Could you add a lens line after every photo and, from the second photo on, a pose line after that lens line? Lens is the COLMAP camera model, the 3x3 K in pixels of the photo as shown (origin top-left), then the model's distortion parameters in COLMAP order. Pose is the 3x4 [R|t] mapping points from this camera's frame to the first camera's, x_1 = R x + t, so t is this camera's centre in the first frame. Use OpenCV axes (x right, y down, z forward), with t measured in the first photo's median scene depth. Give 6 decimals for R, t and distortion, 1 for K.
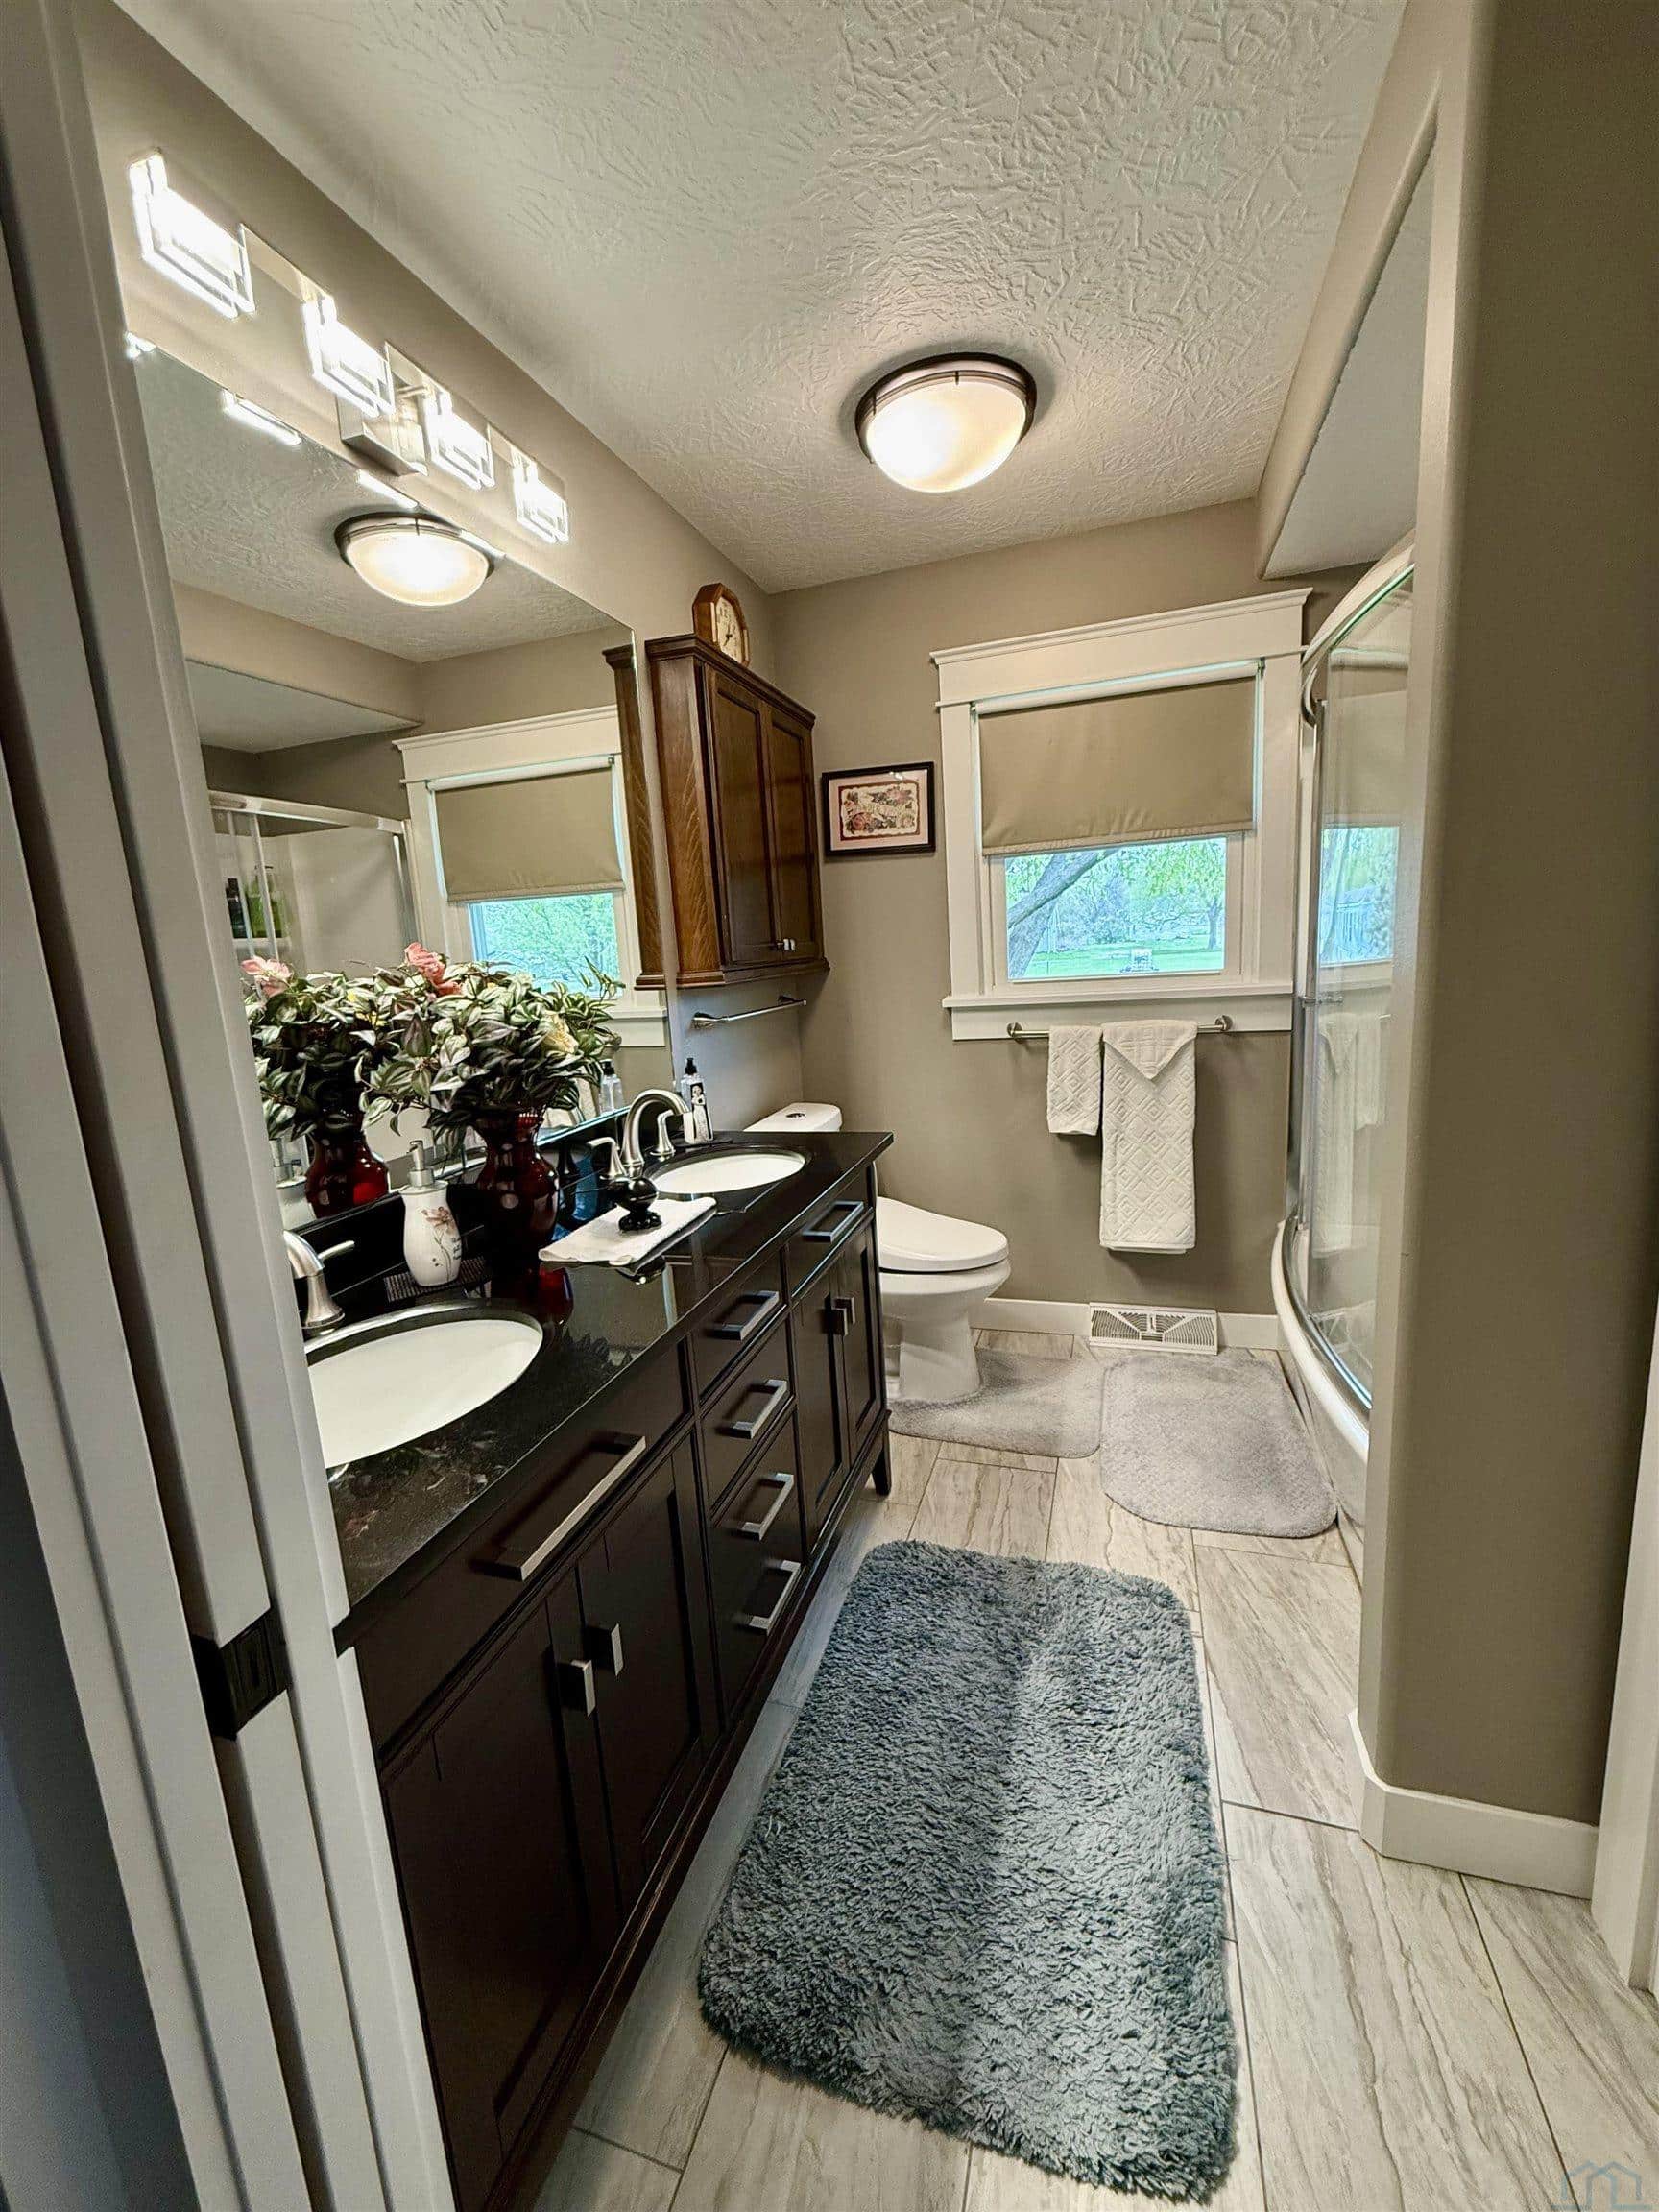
lens RADIAL K [[883.1, 0, 830.5], [0, 883.1, 1104.0], [0, 0, 1]] dist [-0.001198, 0.000313]
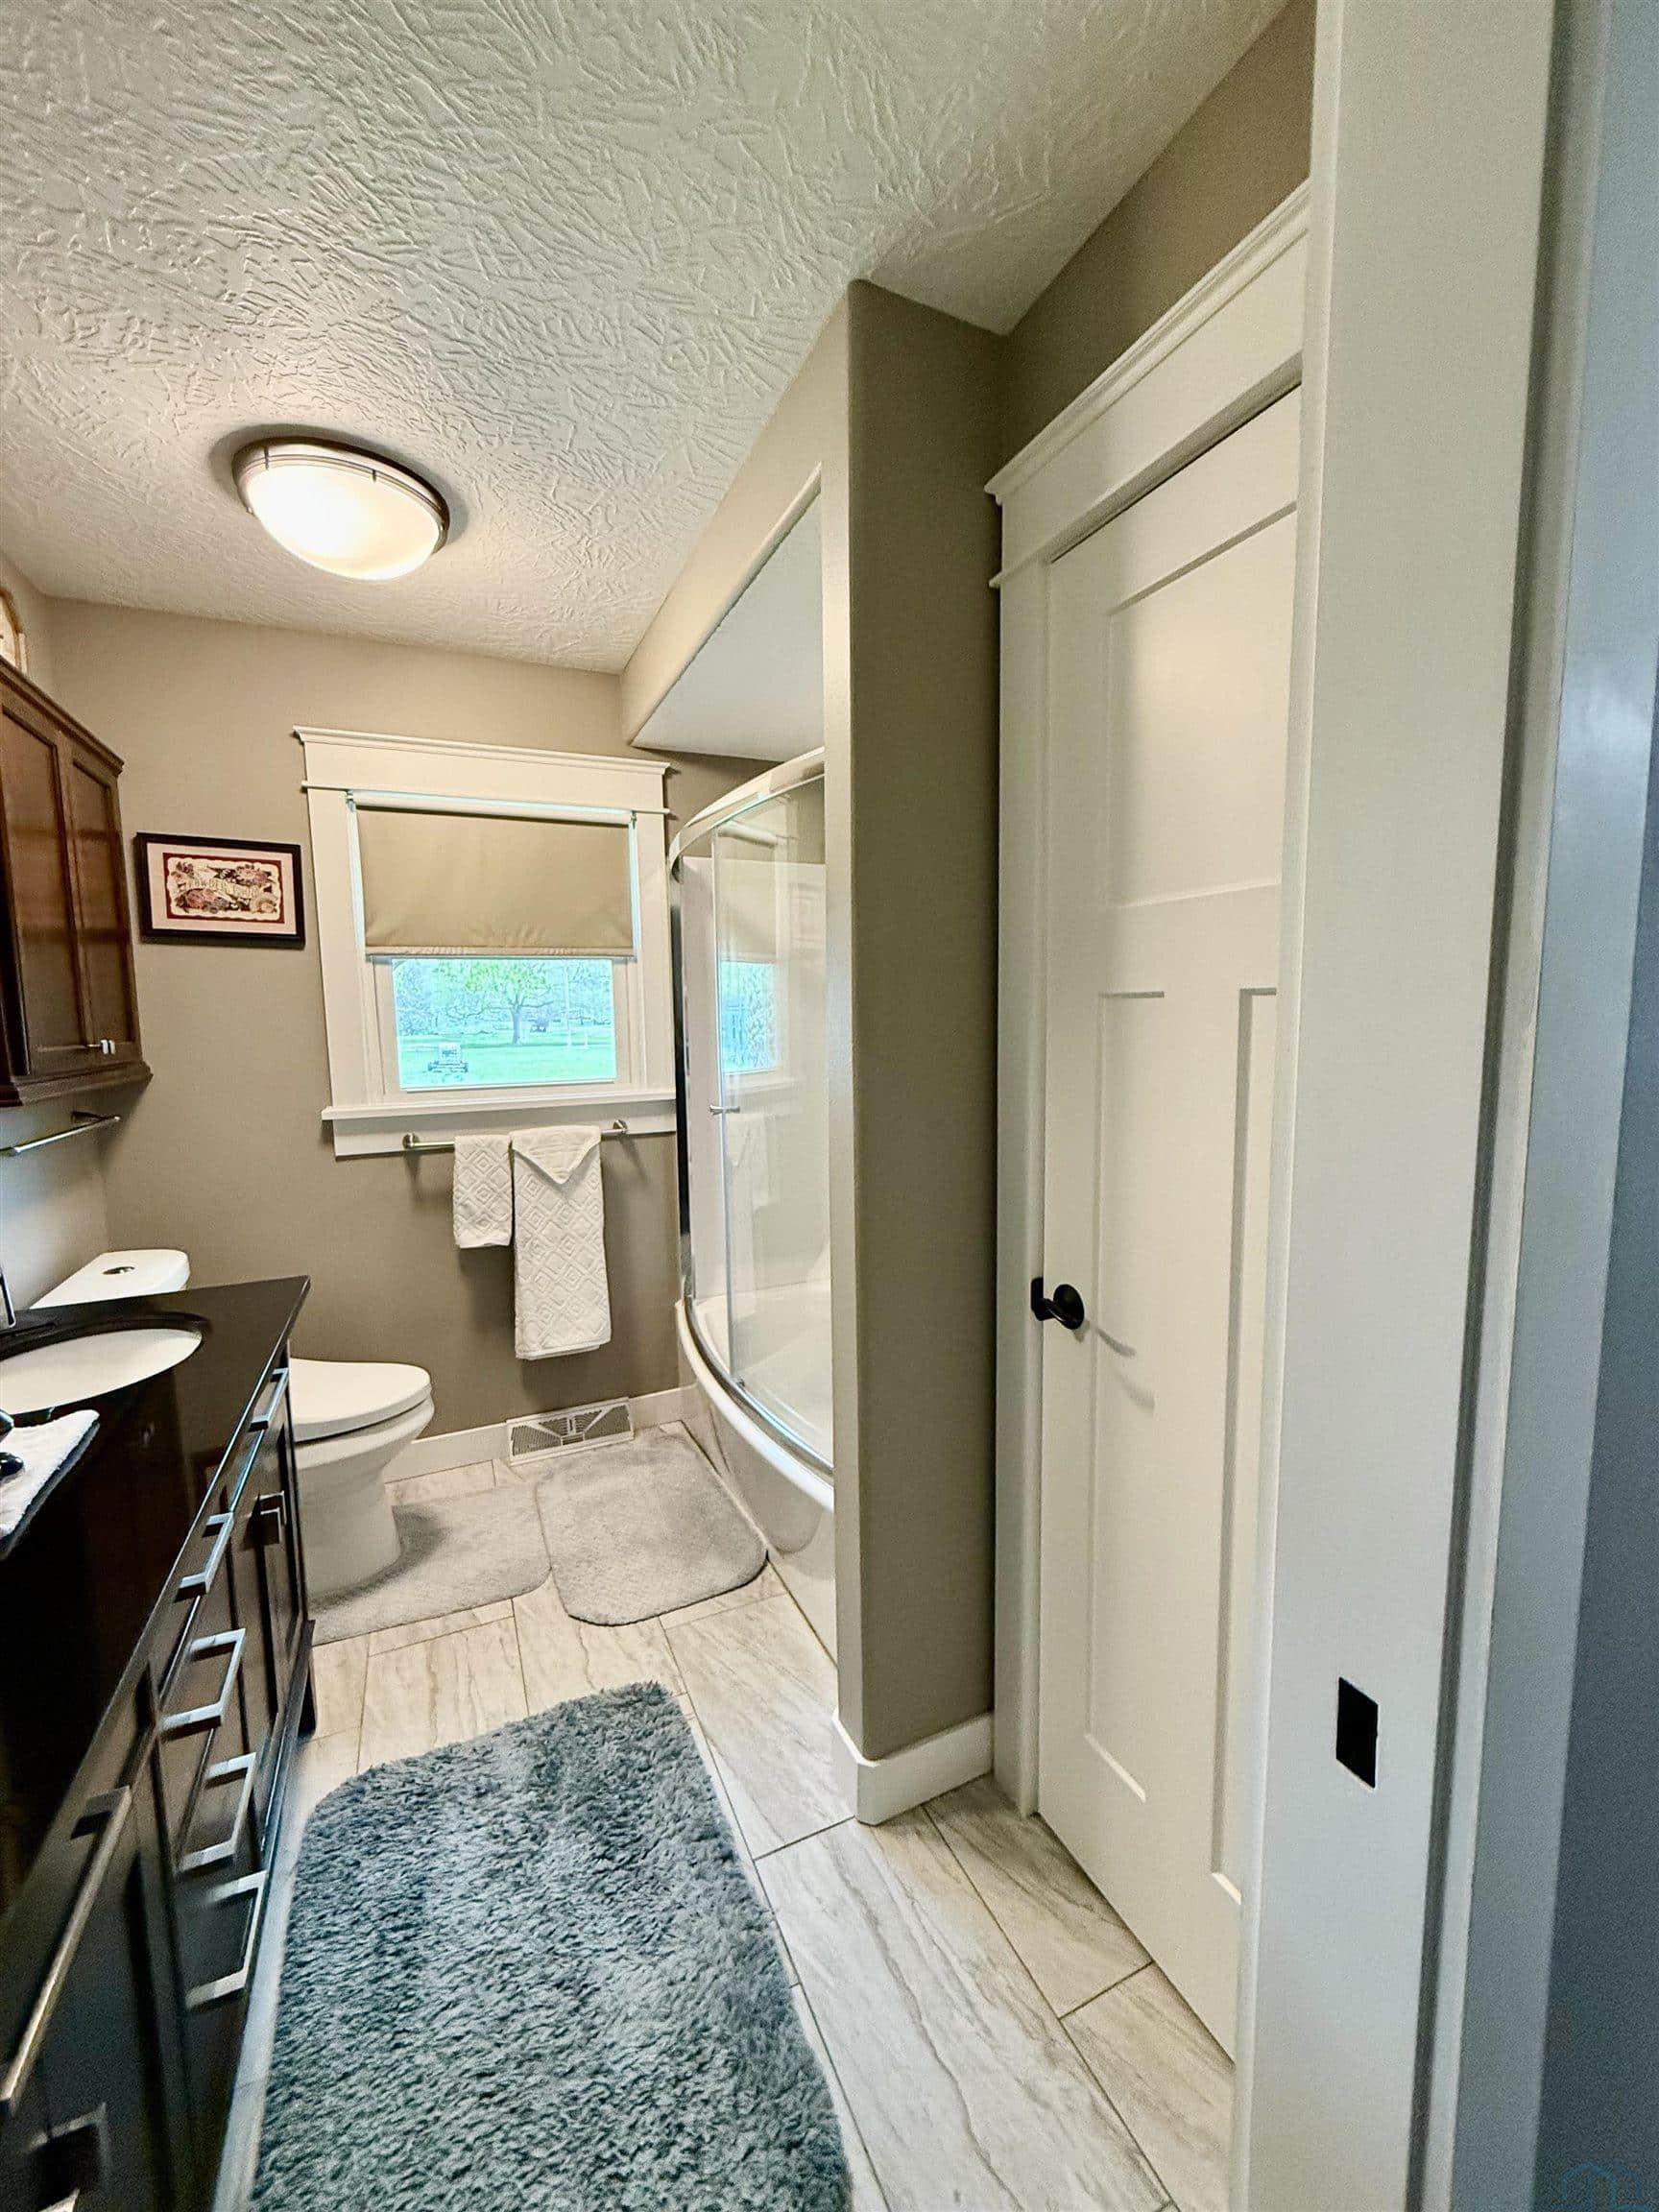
lens RADIAL K [[883.1, 0, 830.9], [0, 883.1, 1103.9], [0, 0, 1]] dist [-0.001198, 0.000313]
pose [[0.734804, -0.020247, 0.677977, -0.116240], [0.091252, 0.993418, -0.069234, -0.023869], [-0.672113, 0.112740, 0.731815, 0.029272]]
